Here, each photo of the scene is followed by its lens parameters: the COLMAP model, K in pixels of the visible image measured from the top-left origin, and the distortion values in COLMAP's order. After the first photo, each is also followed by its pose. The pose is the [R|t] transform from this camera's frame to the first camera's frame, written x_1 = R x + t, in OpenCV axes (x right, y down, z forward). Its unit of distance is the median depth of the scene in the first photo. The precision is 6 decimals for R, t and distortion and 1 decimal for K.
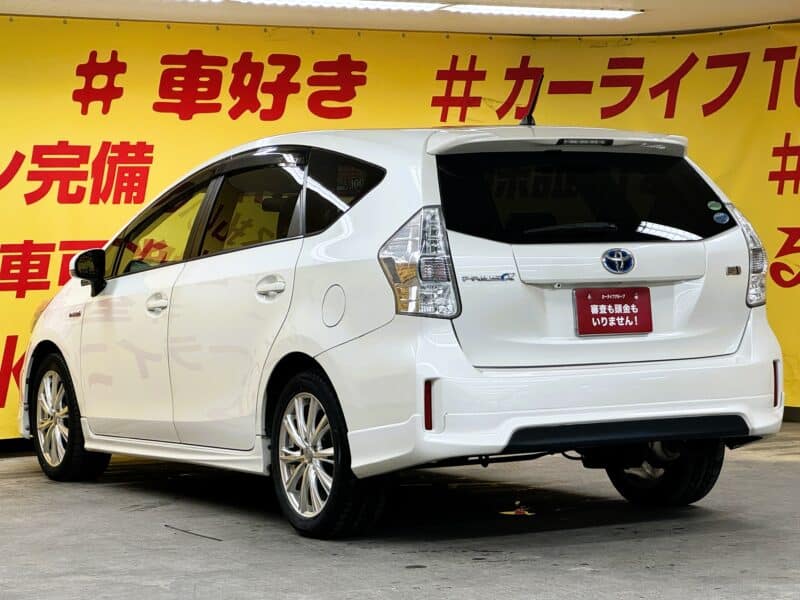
lens RADIAL K [[2070.8, 0, 400.0], [0, 2070.8, 300.0], [0, 0, 1]] dist [-0.147579, 5.908511]
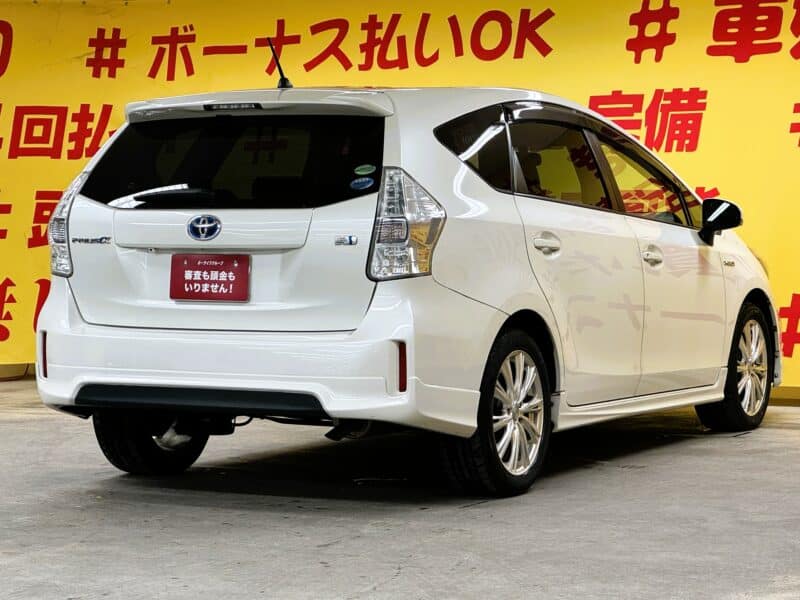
lens RADIAL K [[2146.3, 0, 399.0], [0, 2146.3, 322.4], [0, 0, 1]] dist [-0.012090, 2.674475]
pose [[0.552235, 0.064801, -0.831166, 0.659384], [-0.024915, 0.997812, 0.061239, -0.025180], [0.833316, -0.013110, 0.552642, 0.327739]]
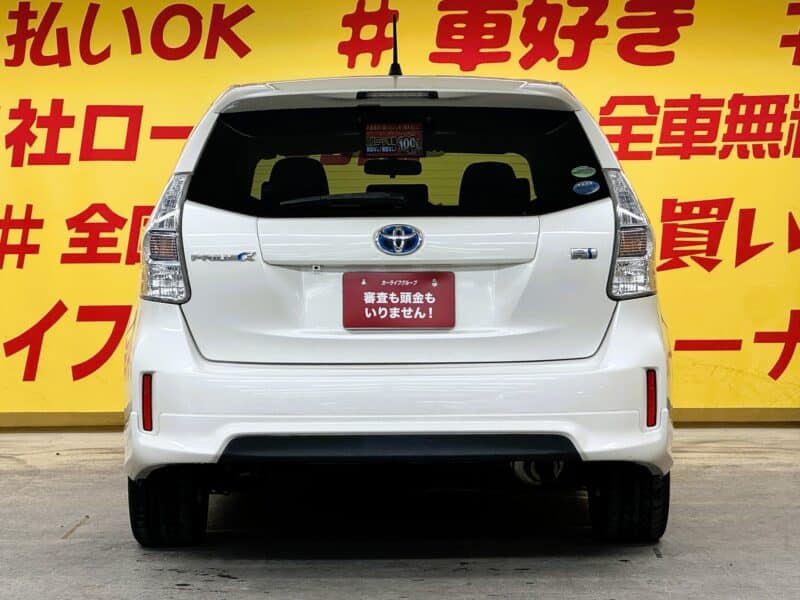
lens RADIAL K [[2146.3, 0, 399.0], [0, 2146.3, 322.4], [0, 0, 1]] dist [-0.012090, 2.674475]
pose [[0.877223, 0.035683, -0.478756, 0.333508], [-0.020642, 0.999115, 0.036644, -0.011194], [0.479640, -0.022262, 0.877183, 0.162148]]
